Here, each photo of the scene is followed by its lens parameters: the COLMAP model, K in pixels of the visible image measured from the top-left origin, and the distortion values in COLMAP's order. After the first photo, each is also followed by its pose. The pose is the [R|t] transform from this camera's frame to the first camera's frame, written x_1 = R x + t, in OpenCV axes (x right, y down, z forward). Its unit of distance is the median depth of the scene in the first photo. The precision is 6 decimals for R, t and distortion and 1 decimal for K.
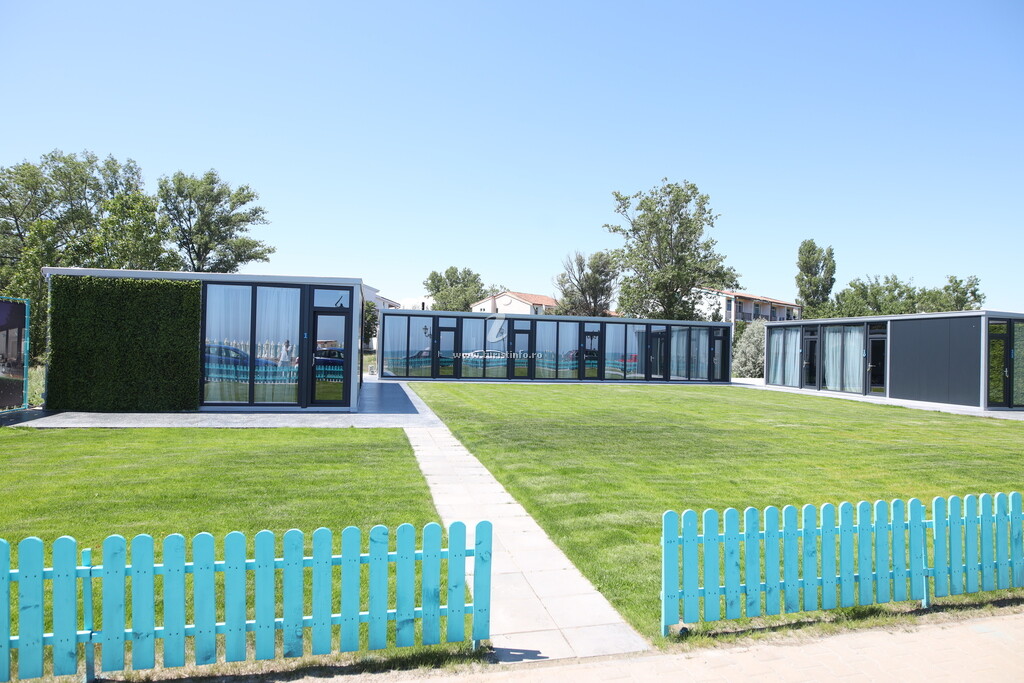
lens RADIAL K [[586.5, 0, 513.0], [0, 586.5, 338.9], [0, 0, 1]] dist [-0.030065, 0.003894]
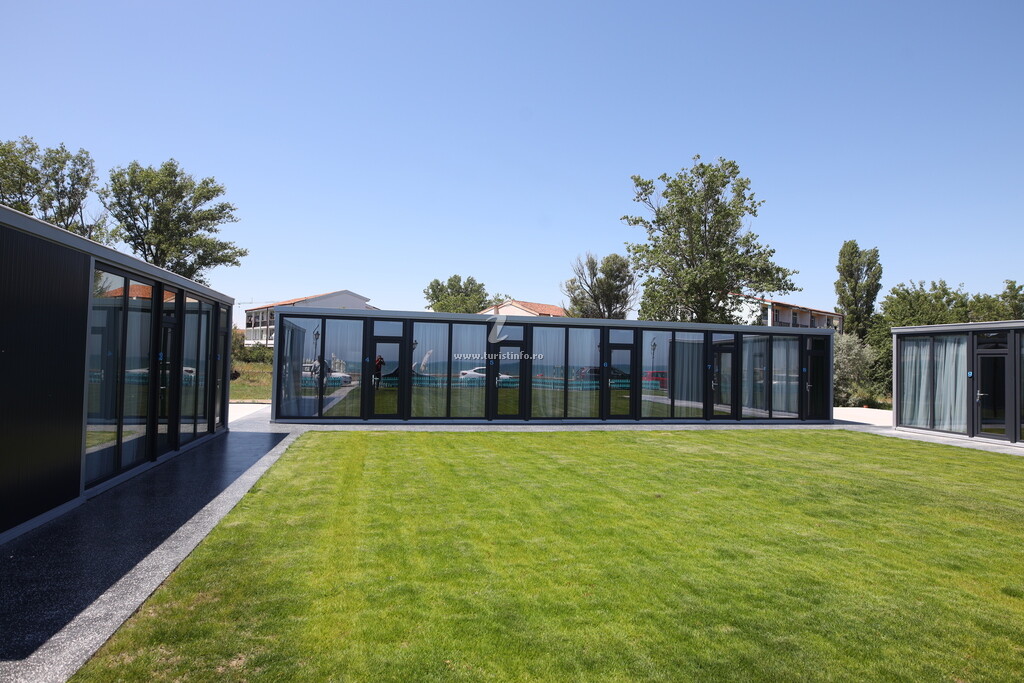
lens RADIAL K [[586.5, 0, 513.0], [0, 586.5, 338.9], [0, 0, 1]] dist [-0.030065, 0.003894]
pose [[0.999877, -0.001746, -0.015591, 0.012837], [0.001395, 0.999746, -0.022480, -0.001330], [0.015627, 0.022456, 0.999626, 0.167783]]
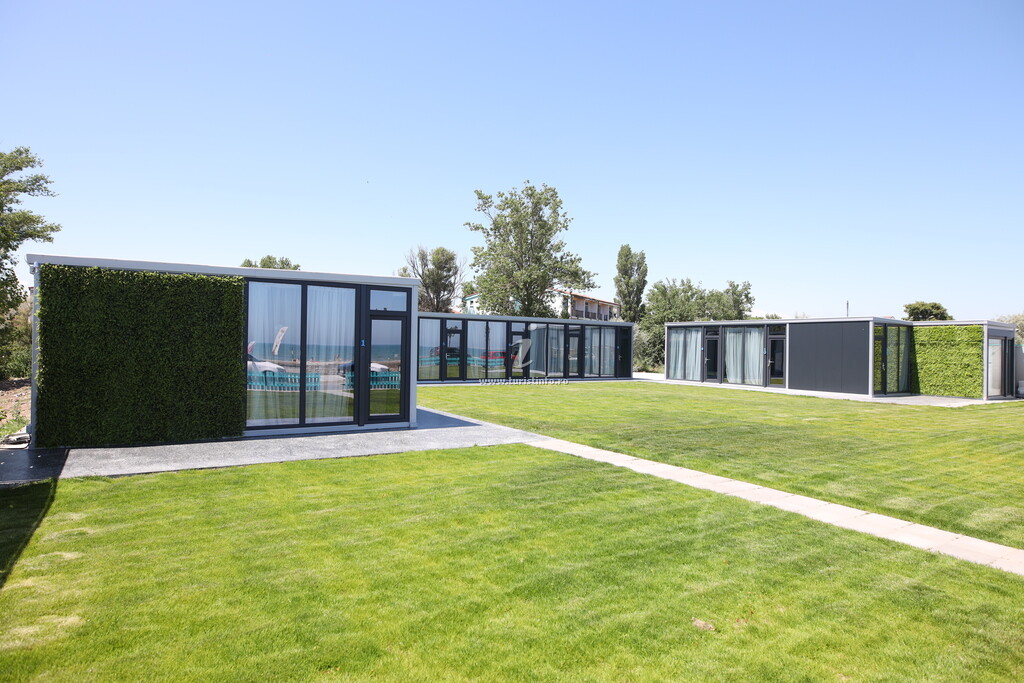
lens RADIAL K [[586.5, 0, 513.0], [0, 586.5, 338.9], [0, 0, 1]] dist [-0.030065, 0.003894]
pose [[0.944427, -0.004187, 0.328695, -0.094956], [0.000798, 0.999945, 0.010445, -0.004604], [-0.328721, -0.009602, 0.944378, 0.022255]]
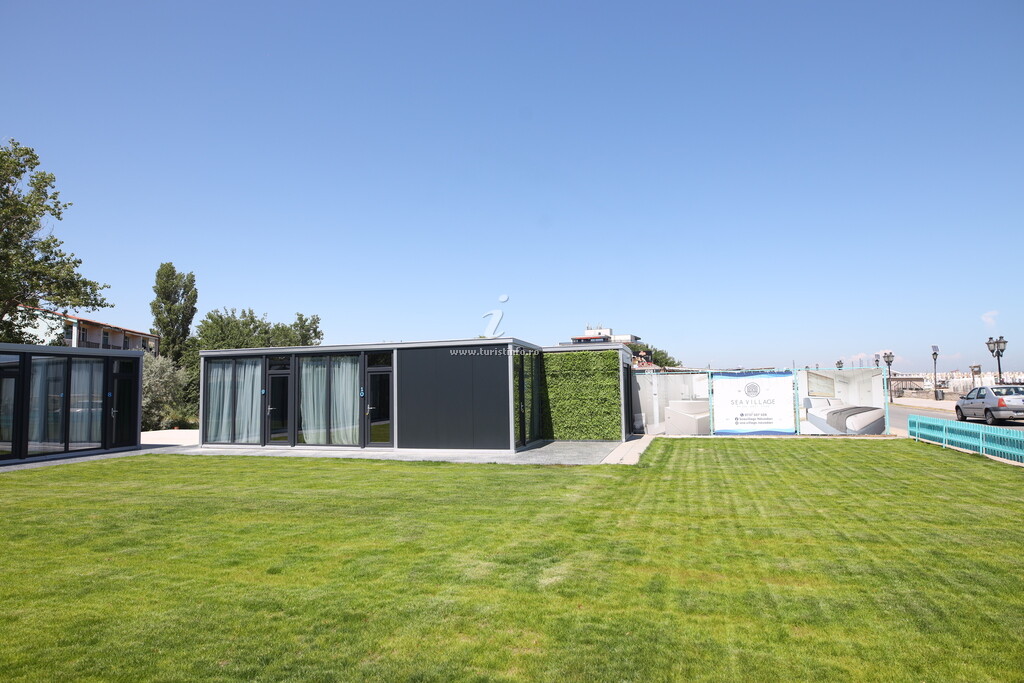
lens RADIAL K [[586.5, 0, 513.0], [0, 586.5, 338.9], [0, 0, 1]] dist [-0.030065, 0.003894]
pose [[0.500765, 0.032266, 0.864982, 0.014815], [0.019219, 0.998644, -0.048379, -0.001388], [-0.865370, 0.040851, 0.499465, 0.163738]]
